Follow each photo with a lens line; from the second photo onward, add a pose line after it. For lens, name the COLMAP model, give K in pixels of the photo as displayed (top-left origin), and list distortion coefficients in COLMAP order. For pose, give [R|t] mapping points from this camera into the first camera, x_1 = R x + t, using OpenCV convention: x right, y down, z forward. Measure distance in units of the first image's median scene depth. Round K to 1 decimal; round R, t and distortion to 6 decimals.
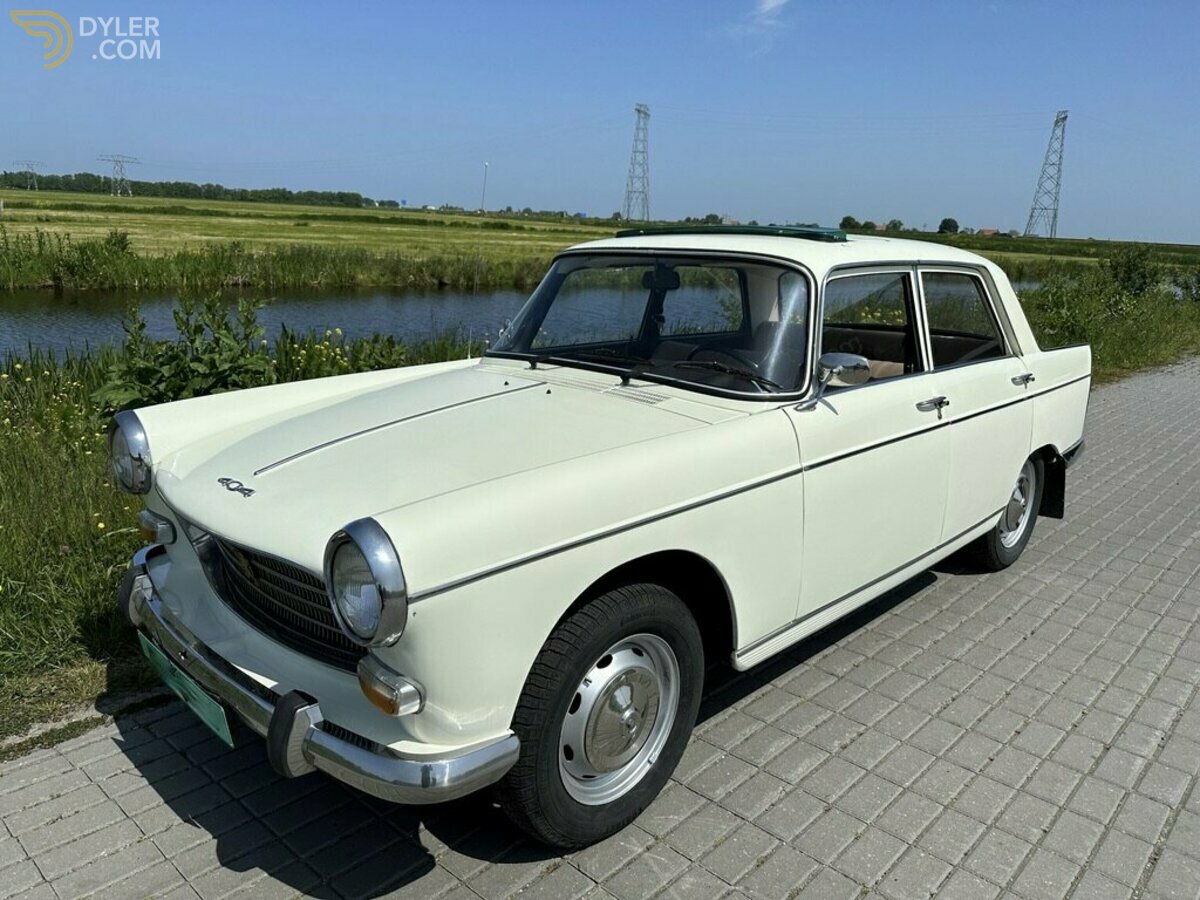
lens RADIAL K [[855.3, 0, 600.0], [0, 855.3, 450.0], [0, 0, 1]] dist [0.051965, -0.082046]
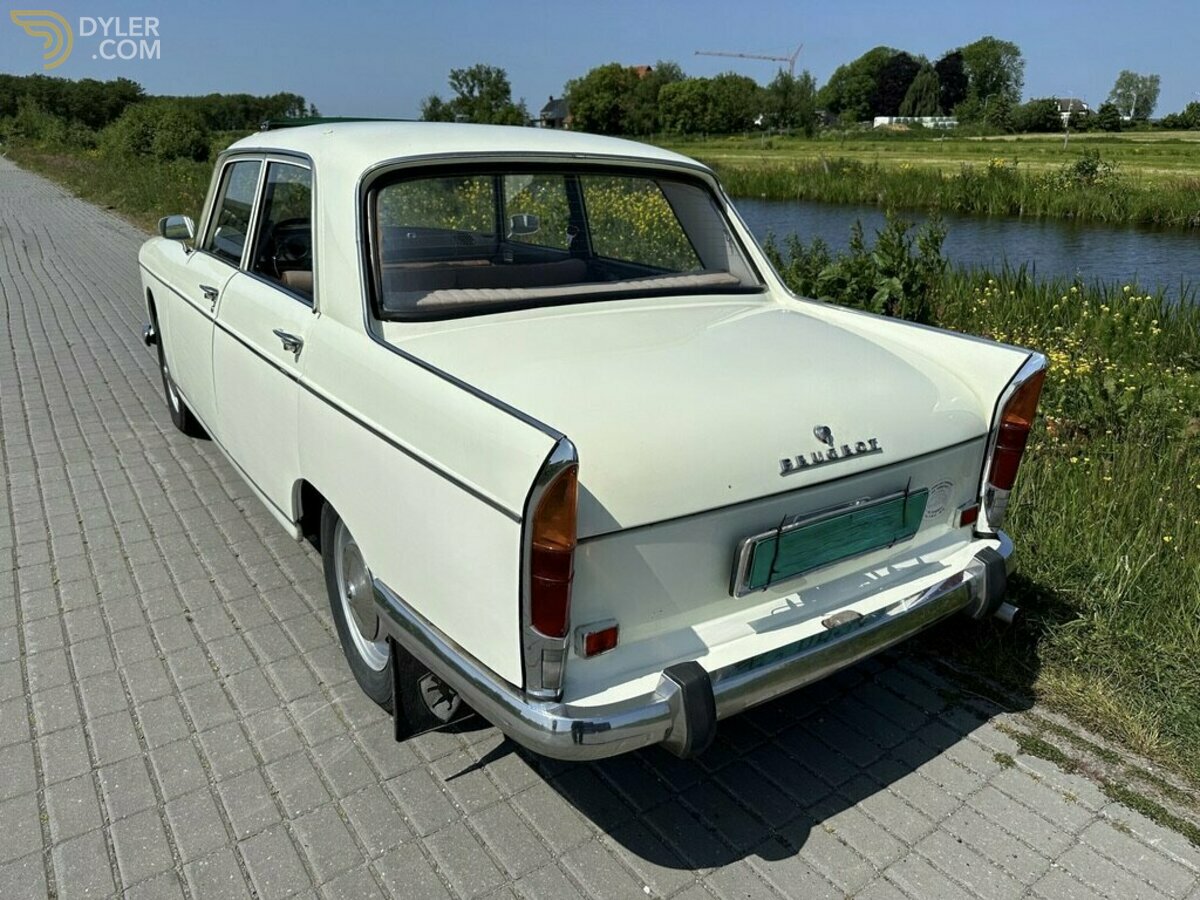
lens RADIAL K [[857.8, 0, 590.6], [0, 857.8, 440.1], [0, 0, 1]] dist [0.006111, -0.010298]
pose [[-0.205538, 0.281417, -0.937315, 0.149183], [-0.252595, 0.910057, 0.328623, -0.039334], [0.945489, 0.304305, -0.115966, 0.184497]]
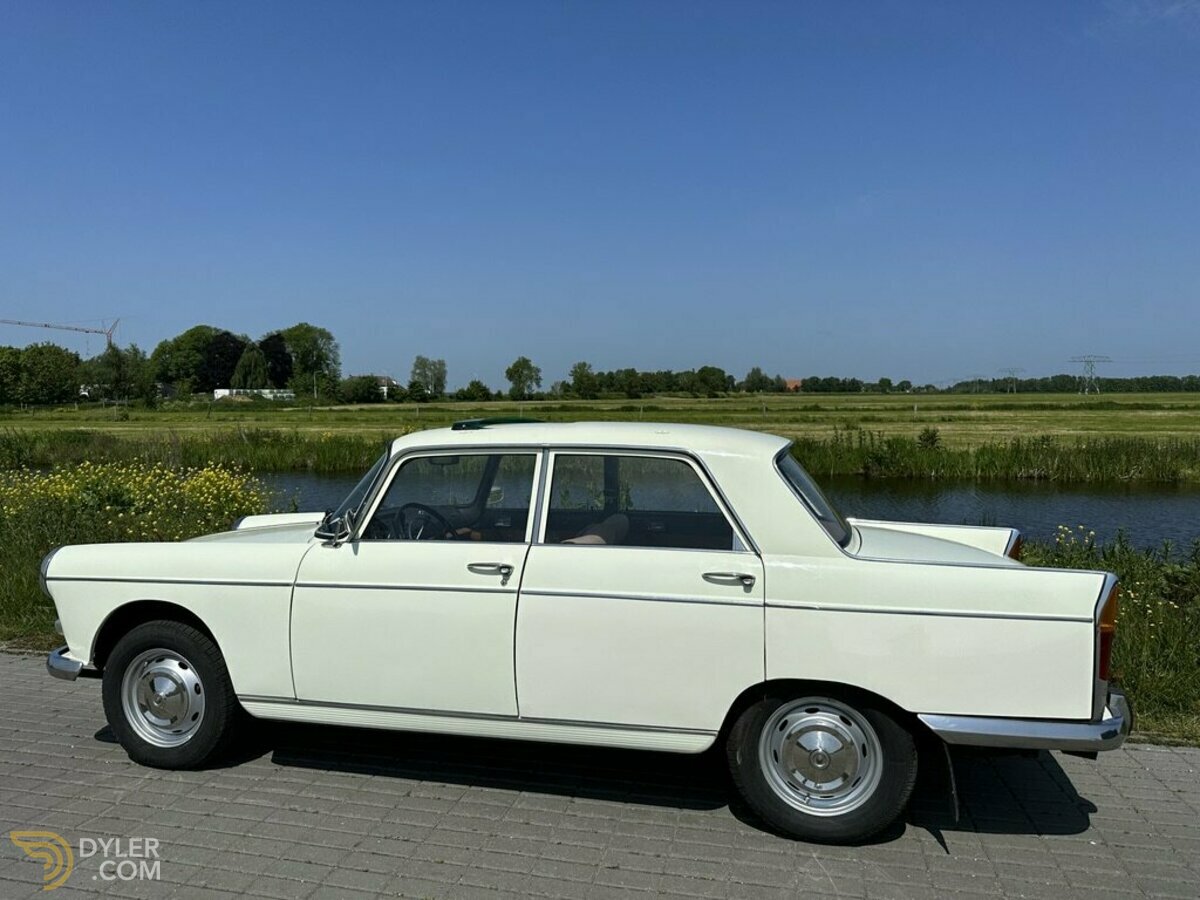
lens RADIAL K [[857.8, 0, 590.6], [0, 857.8, 440.1], [0, 0, 1]] dist [0.006111, -0.010298]
pose [[0.499803, -0.013775, -0.866029, 0.163274], [-0.187606, 0.974415, -0.123770, -0.012255], [0.845577, 0.224333, 0.484432, 0.062713]]
